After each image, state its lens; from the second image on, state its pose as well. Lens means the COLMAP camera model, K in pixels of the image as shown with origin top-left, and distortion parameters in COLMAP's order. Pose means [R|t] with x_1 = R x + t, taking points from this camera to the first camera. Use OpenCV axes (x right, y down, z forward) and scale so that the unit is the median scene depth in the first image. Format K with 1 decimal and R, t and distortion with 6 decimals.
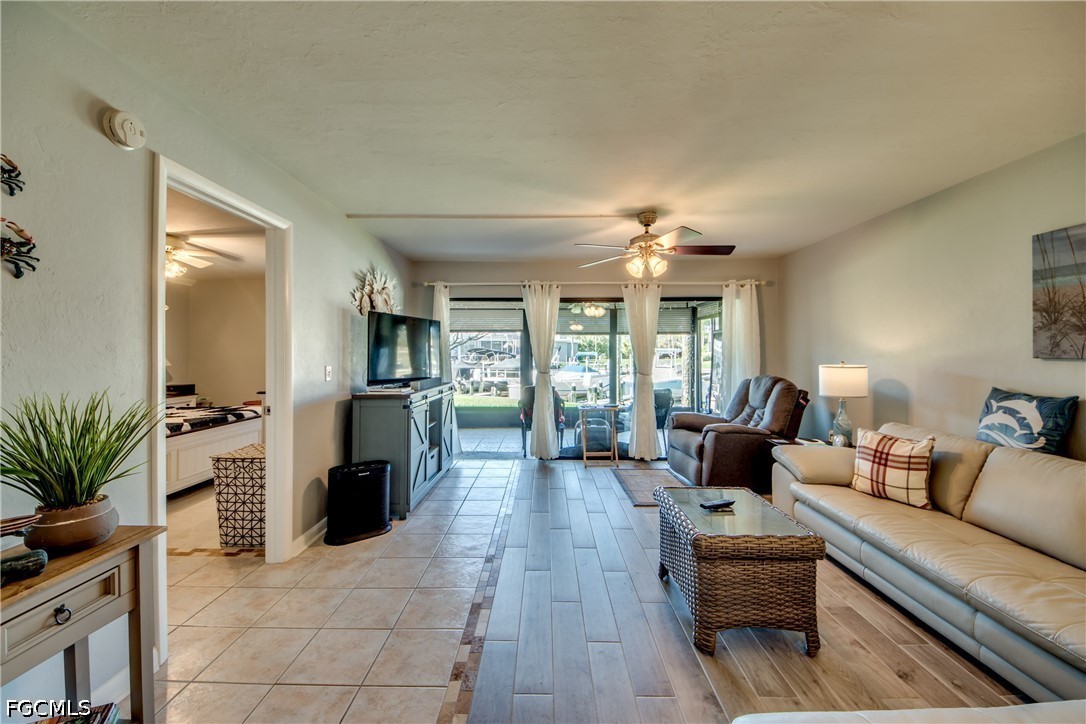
lens RADIAL K [[415.2, 0, 532.1], [0, 415.2, 345.6], [0, 0, 1]] dist [0.015896, -0.012656]
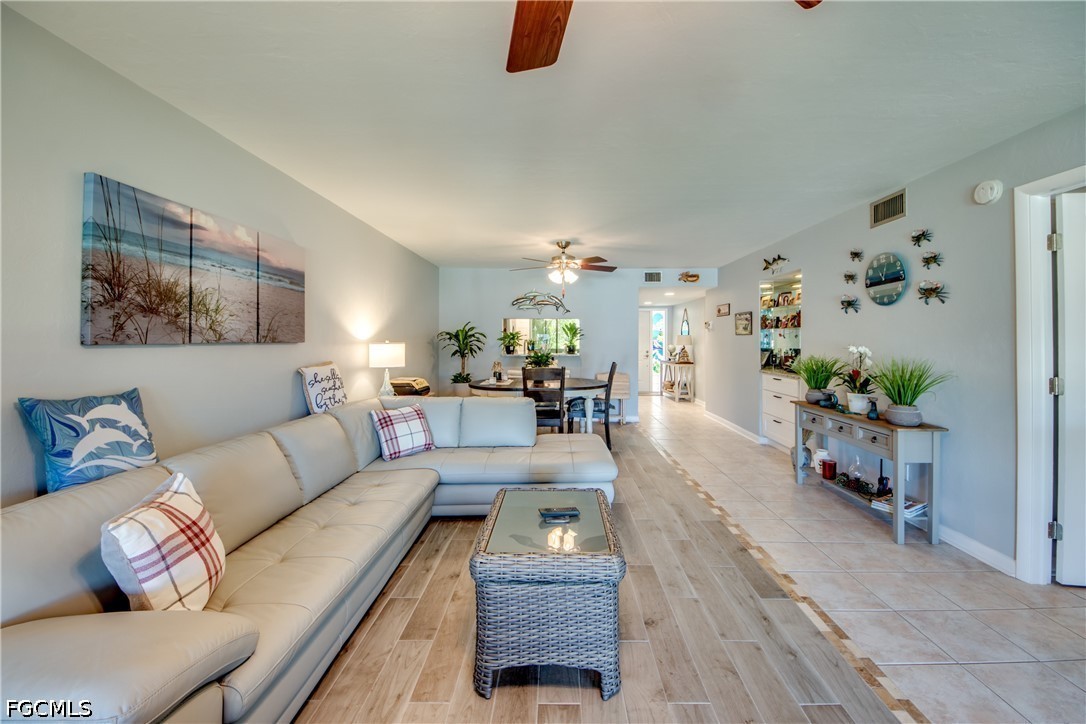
lens RADIAL K [[415.2, 0, 548.4], [0, 415.2, 338.5], [0, 0, 1]] dist [0.015896, -0.012656]
pose [[-0.999944, 0.000305, -0.010590, 0.410129], [0.000476, 0.999870, -0.016135, 0.029222], [0.010583, -0.016139, -0.999814, 1.606177]]
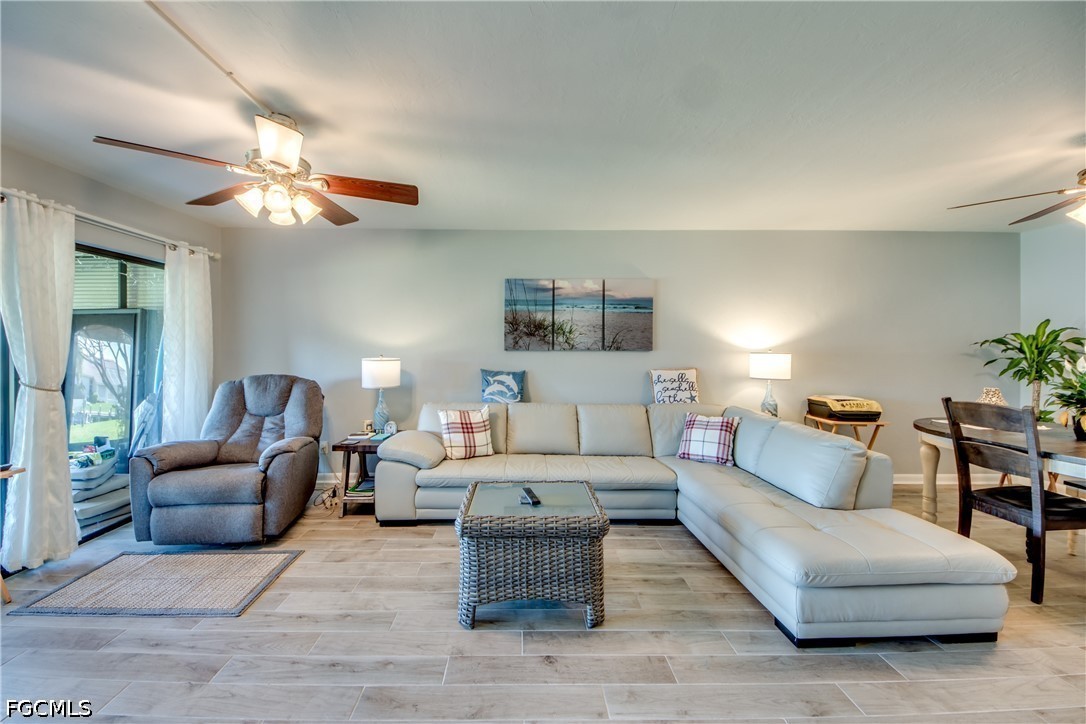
lens RADIAL K [[415.2, 0, 529.2], [0, 415.2, 346.0], [0, 0, 1]] dist [0.015896, -0.012656]
pose [[-0.039720, 0.004922, 0.999199, -0.482453], [-0.018797, 0.999807, -0.005672, 0.019318], [-0.999034, -0.019007, -0.039620, 0.904217]]
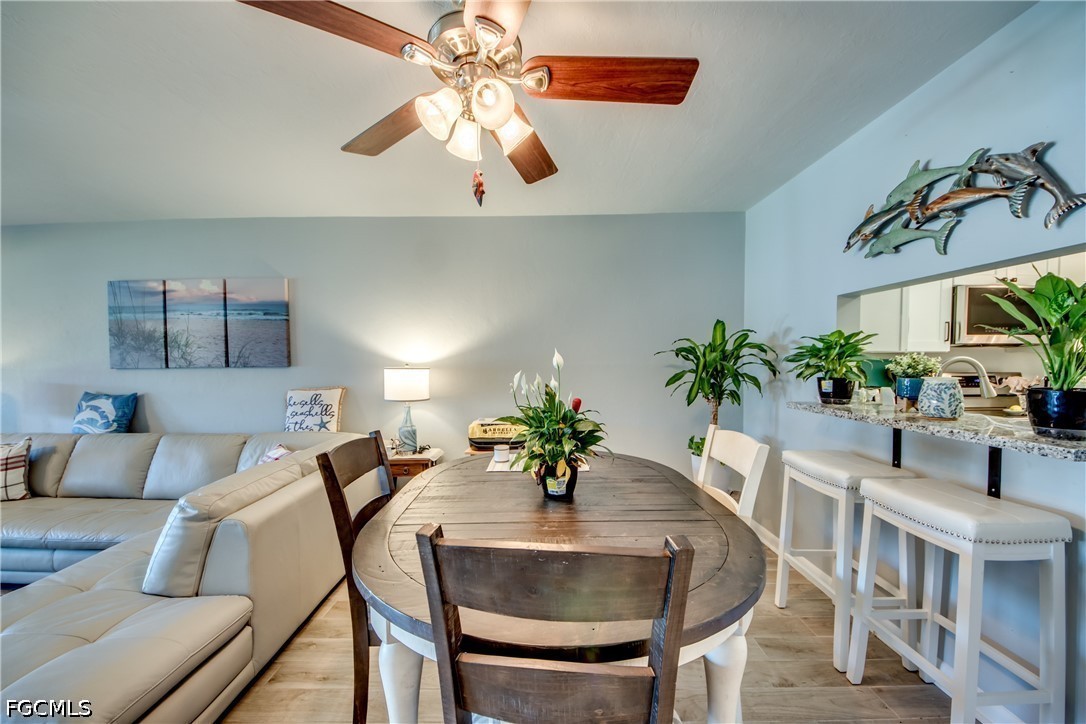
lens RADIAL K [[415.2, 0, 555.3], [0, 415.2, 377.2], [0, 0, 1]] dist [0.015896, -0.012656]
pose [[-0.002347, -0.043823, 0.999037, -0.201019], [-0.001690, 0.999038, 0.043819, -0.005768], [-0.999996, -0.001585, -0.002419, -0.486315]]
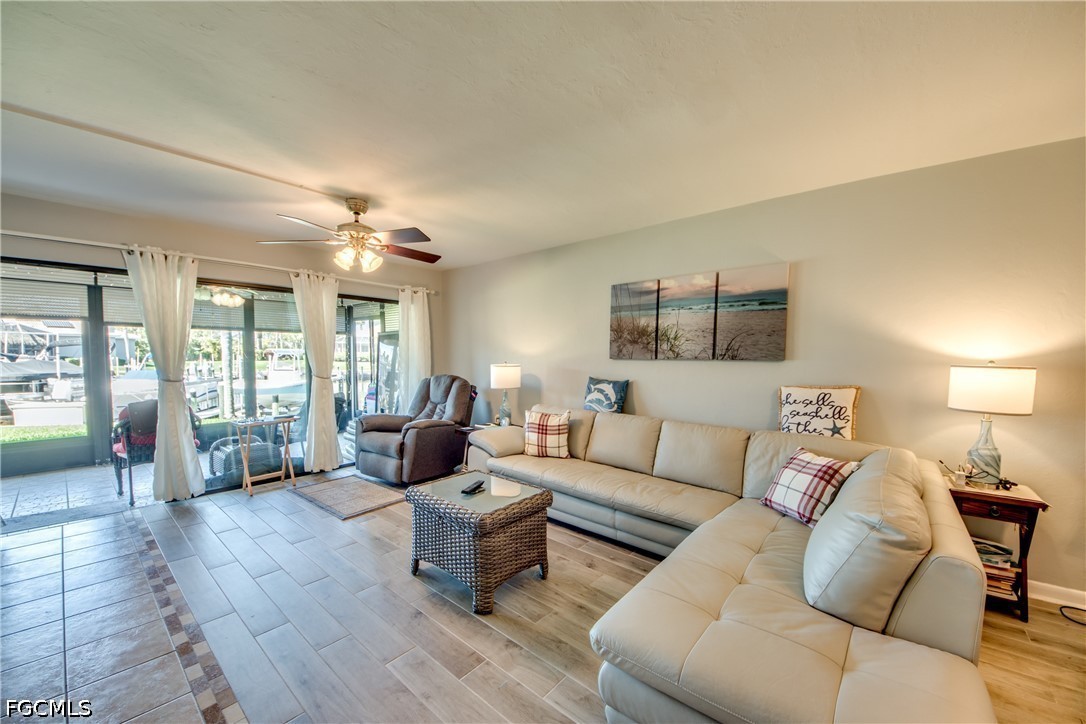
lens RADIAL K [[415.2, 0, 537.7], [0, 415.2, 373.1], [0, 0, 1]] dist [0.015896, -0.012656]
pose [[0.636017, -0.028008, 0.771166, -0.265068], [-0.019272, 0.998453, 0.052157, 0.006414], [-0.771434, -0.048034, 0.634494, 0.138480]]
